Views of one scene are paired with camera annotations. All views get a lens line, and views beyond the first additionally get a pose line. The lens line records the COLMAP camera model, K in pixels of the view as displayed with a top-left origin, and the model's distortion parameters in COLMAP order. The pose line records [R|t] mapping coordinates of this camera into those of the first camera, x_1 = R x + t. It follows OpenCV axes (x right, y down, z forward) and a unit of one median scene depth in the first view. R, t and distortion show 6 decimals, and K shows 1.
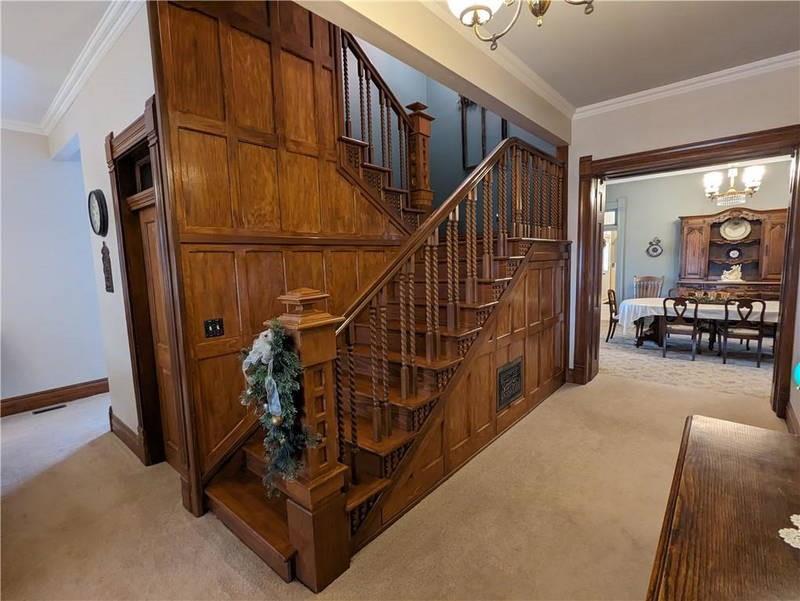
lens RADIAL K [[377.2, 0, 398.2], [0, 377.2, 304.4], [0, 0, 1]] dist [-0.005336, 0.002148]
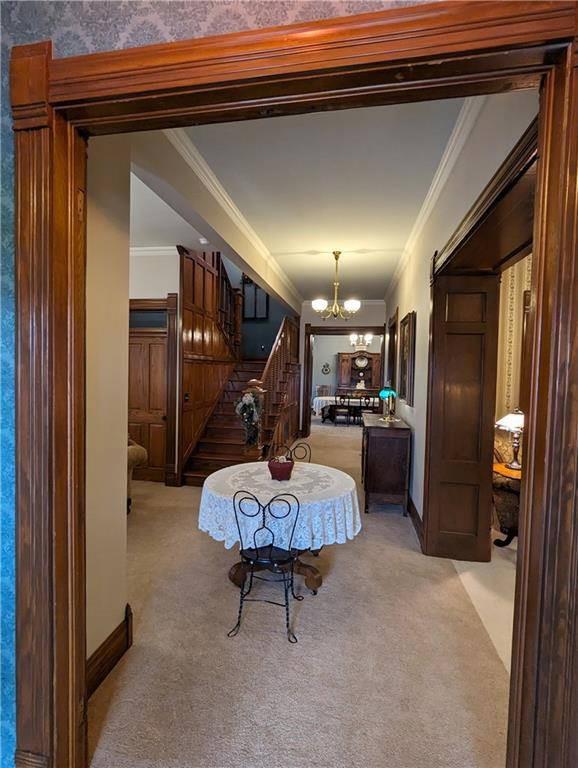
lens RADIAL K [[362.1, 0, 287.6], [0, 362.1, 383.4], [0, 0, 1]] dist [-0.005336, 0.002148]
pose [[0.857363, 0.033205, 0.513640, -0.435727], [0.007299, 0.997032, -0.076638, 0.059010], [-0.514661, 0.069456, 0.854576, -0.440380]]
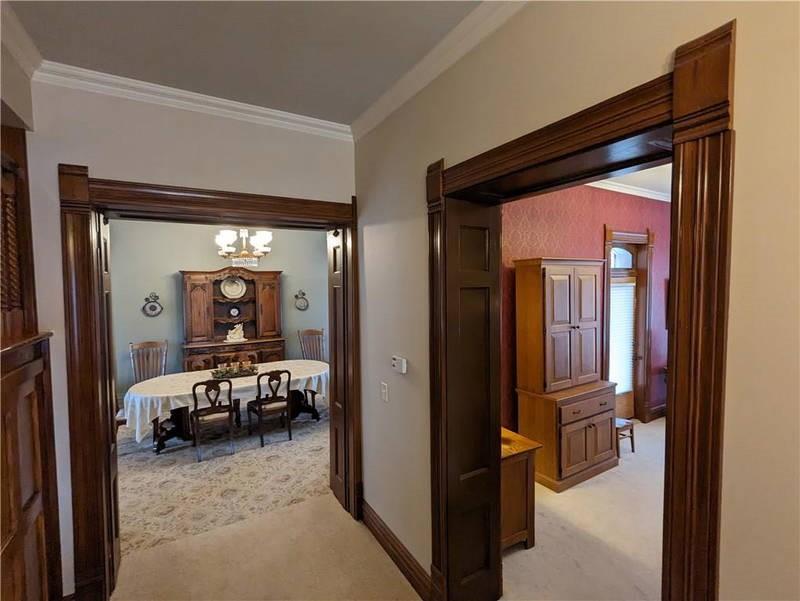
lens RADIAL K [[377.2, 0, 397.7], [0, 377.2, 299.3], [0, 0, 1]] dist [-0.005336, 0.002148]
pose [[0.321774, -0.014962, 0.946698, 0.120585], [0.113915, 0.993224, -0.023022, -0.114579], [-0.939939, 0.115251, 0.321298, 0.334206]]
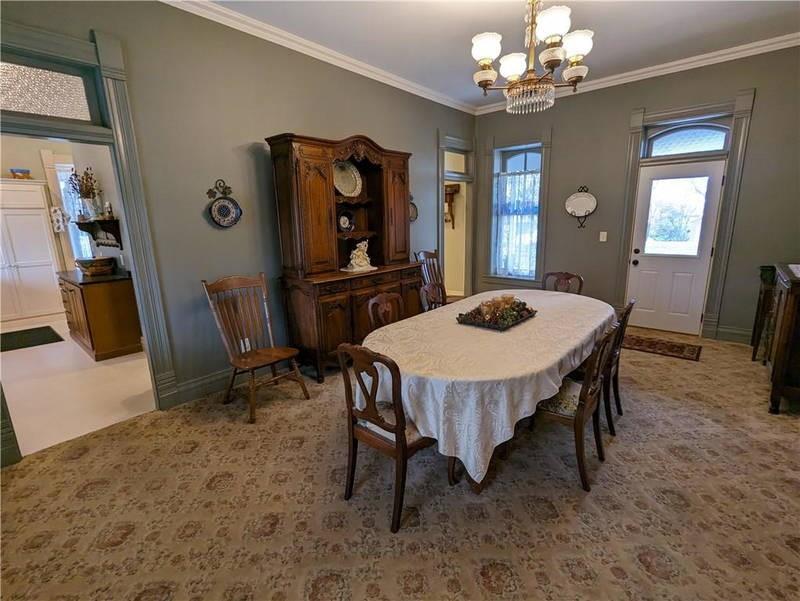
lens RADIAL K [[377.2, 0, 398.3], [0, 377.2, 301.6], [0, 0, 1]] dist [-0.005336, 0.002148]
pose [[0.000625, -0.188202, 0.982130, 0.353628], [0.138110, 0.972735, 0.186314, -0.133255], [-0.990417, 0.135525, 0.026601, 1.094943]]
